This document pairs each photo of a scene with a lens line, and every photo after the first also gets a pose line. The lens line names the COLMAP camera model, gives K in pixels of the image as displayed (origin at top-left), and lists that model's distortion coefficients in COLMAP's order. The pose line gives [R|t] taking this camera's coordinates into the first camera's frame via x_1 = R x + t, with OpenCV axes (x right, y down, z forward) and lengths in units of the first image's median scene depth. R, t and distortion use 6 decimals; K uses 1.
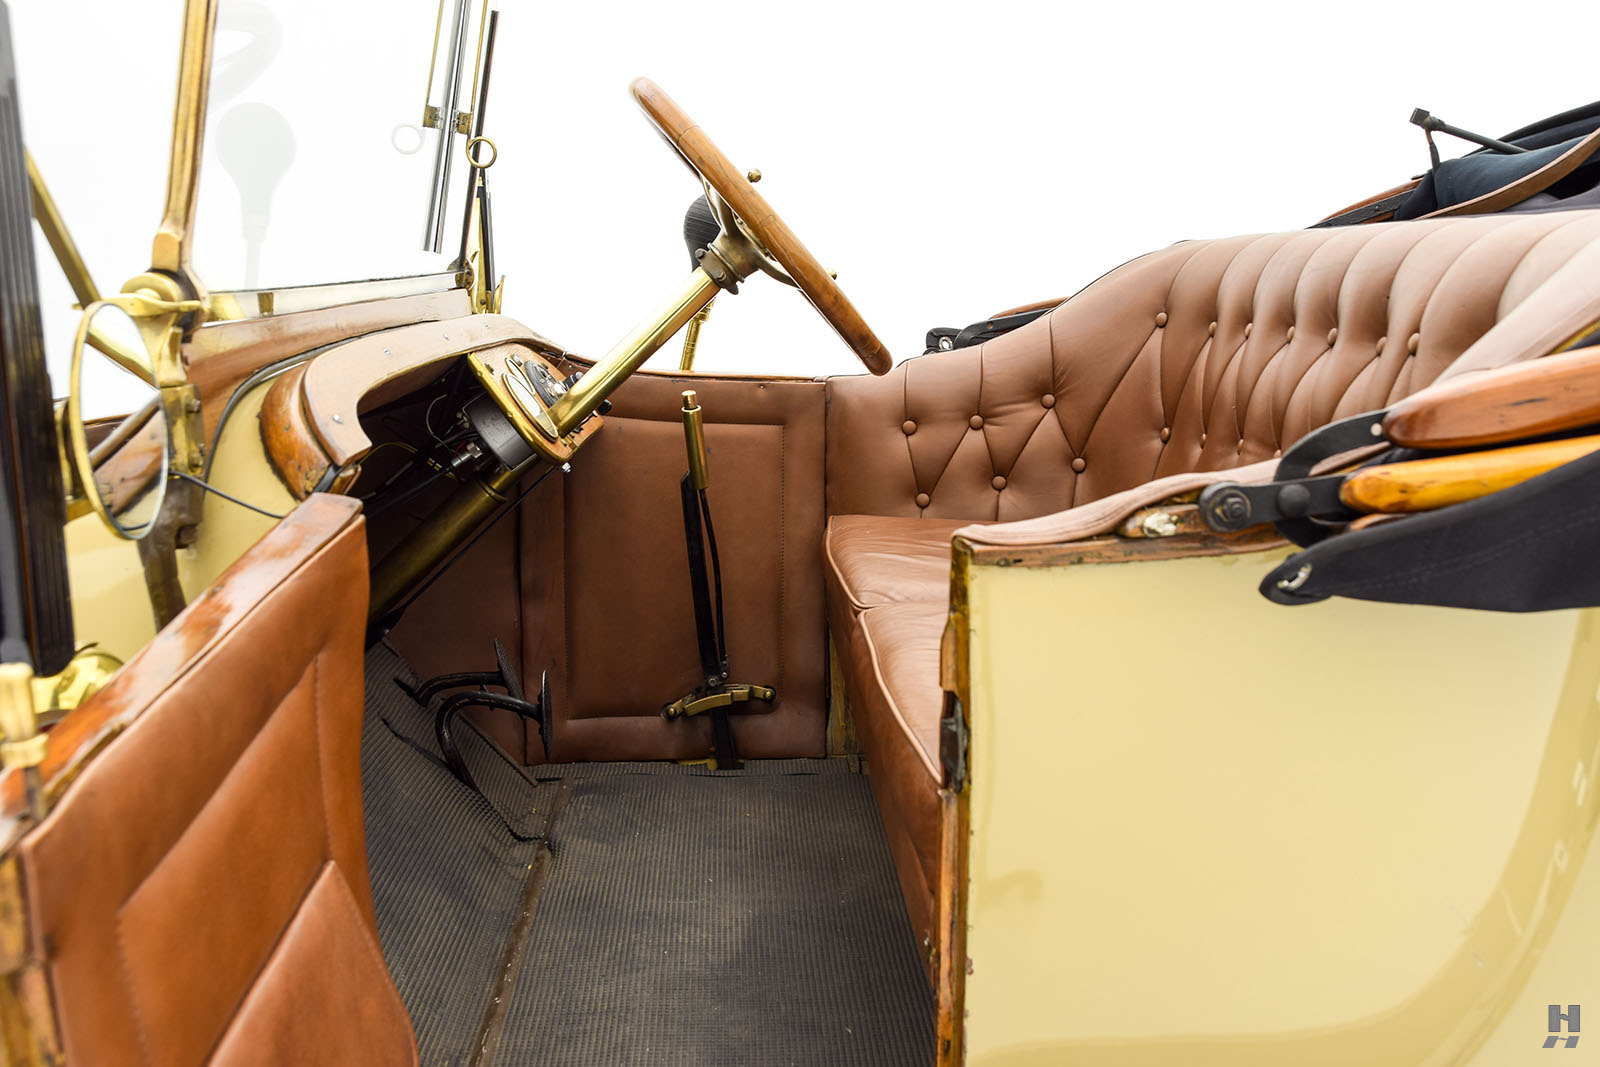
lens RADIAL K [[1483.4, 0, 787.1], [0, 1483.4, 525.9], [0, 0, 1]] dist [0.009537, 0.000000]
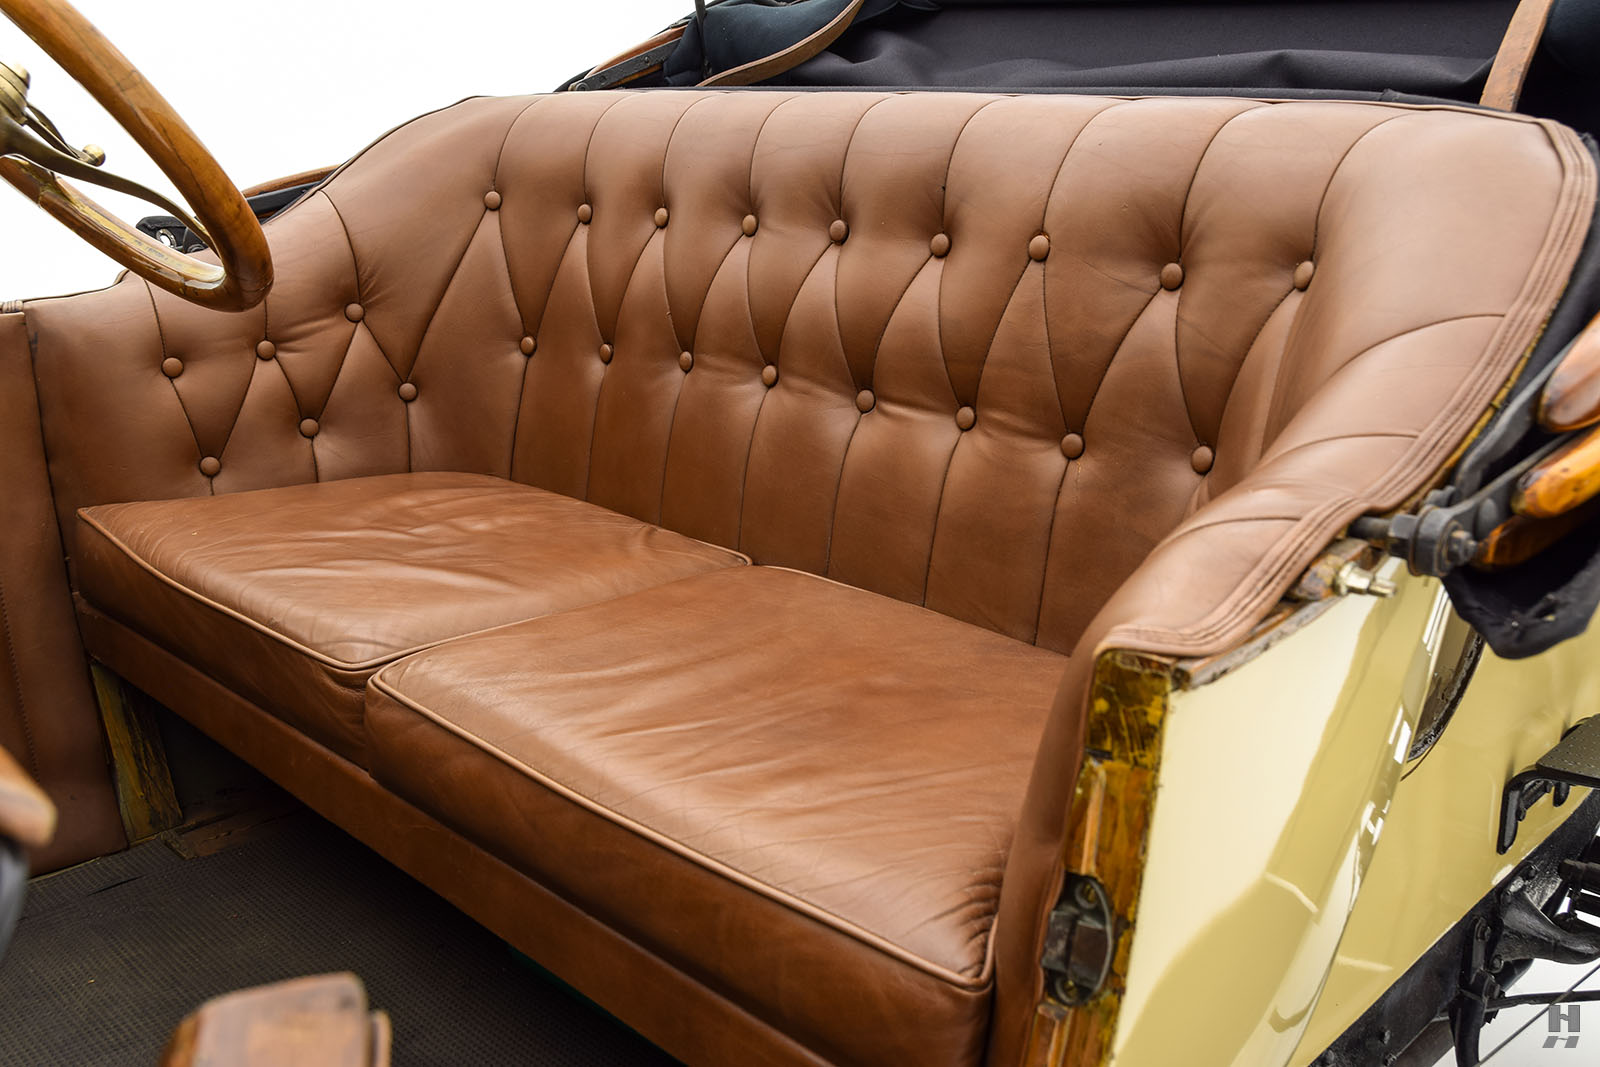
lens RADIAL K [[1483.4, 0, 799.2], [0, 1483.4, 542.6], [0, 0, 1]] dist [0.009537, 0.000000]
pose [[0.739367, -0.188441, 0.646395, -0.171981], [0.108114, 0.980806, 0.162266, -0.067759], [-0.664566, -0.050090, 0.745549, 0.273768]]
